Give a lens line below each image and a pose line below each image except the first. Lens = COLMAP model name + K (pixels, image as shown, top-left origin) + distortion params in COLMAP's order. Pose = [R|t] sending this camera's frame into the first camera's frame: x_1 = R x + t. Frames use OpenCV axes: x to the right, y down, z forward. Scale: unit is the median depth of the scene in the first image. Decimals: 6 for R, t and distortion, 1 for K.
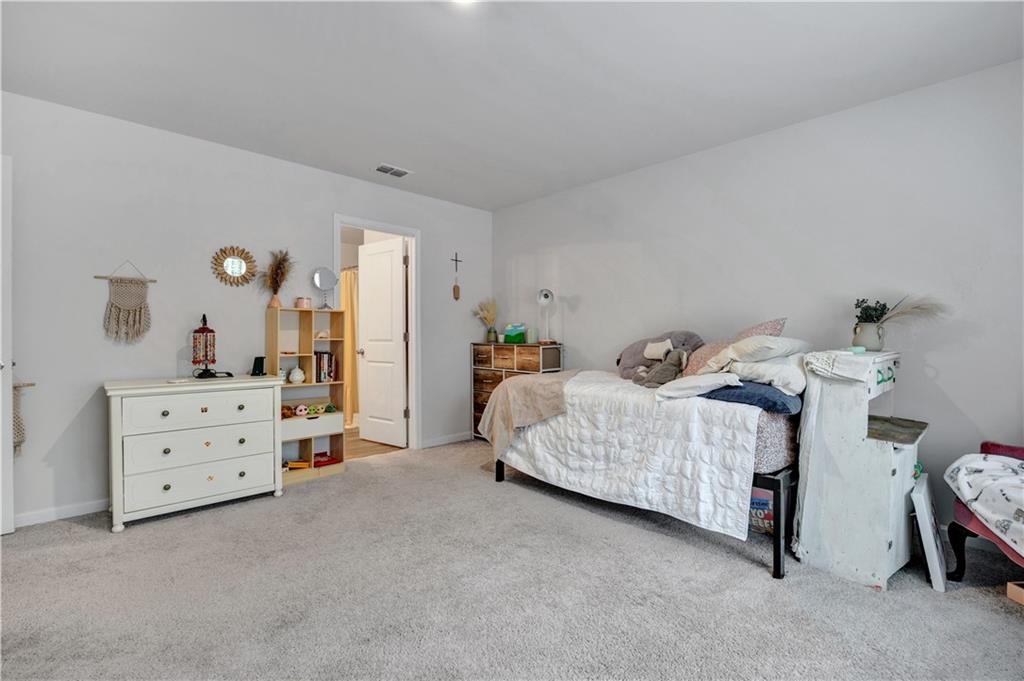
lens RADIAL K [[452.9, 0, 510.9], [0, 452.9, 340.0], [0, 0, 1]] dist [-0.013779, -0.000318]
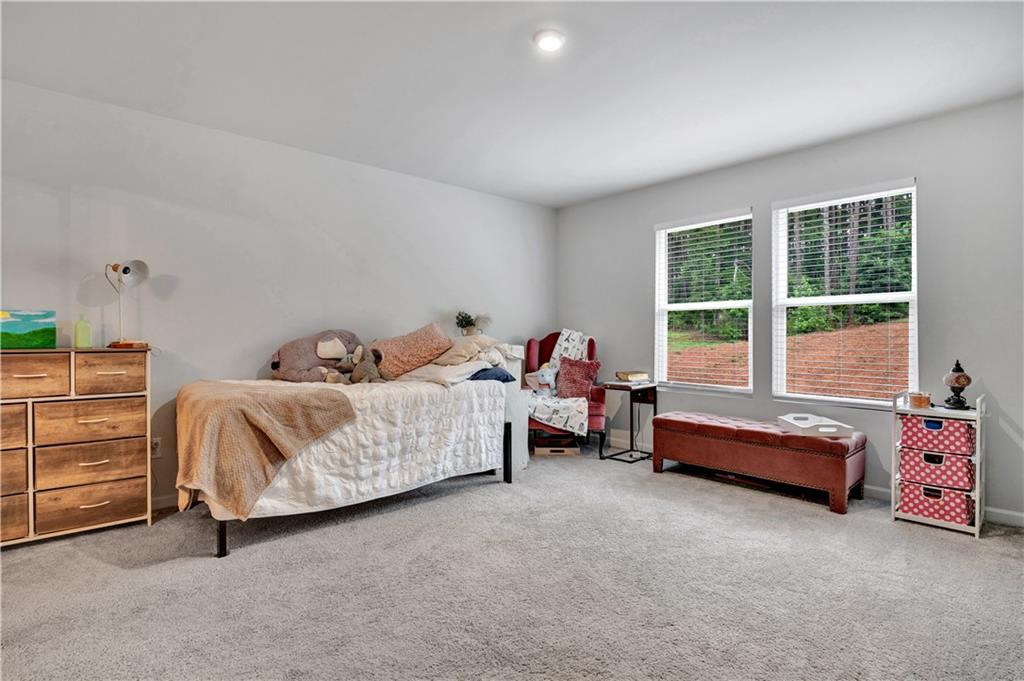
lens RADIAL K [[503.7, 0, 510.9], [0, 503.7, 339.0], [0, 0, 1]] dist [0.000752, -0.000020]
pose [[0.040630, -0.005790, 0.999157, -0.934729], [0.009469, 0.999941, 0.005409, -0.003295], [-0.999129, 0.009241, 0.040683, 0.694542]]
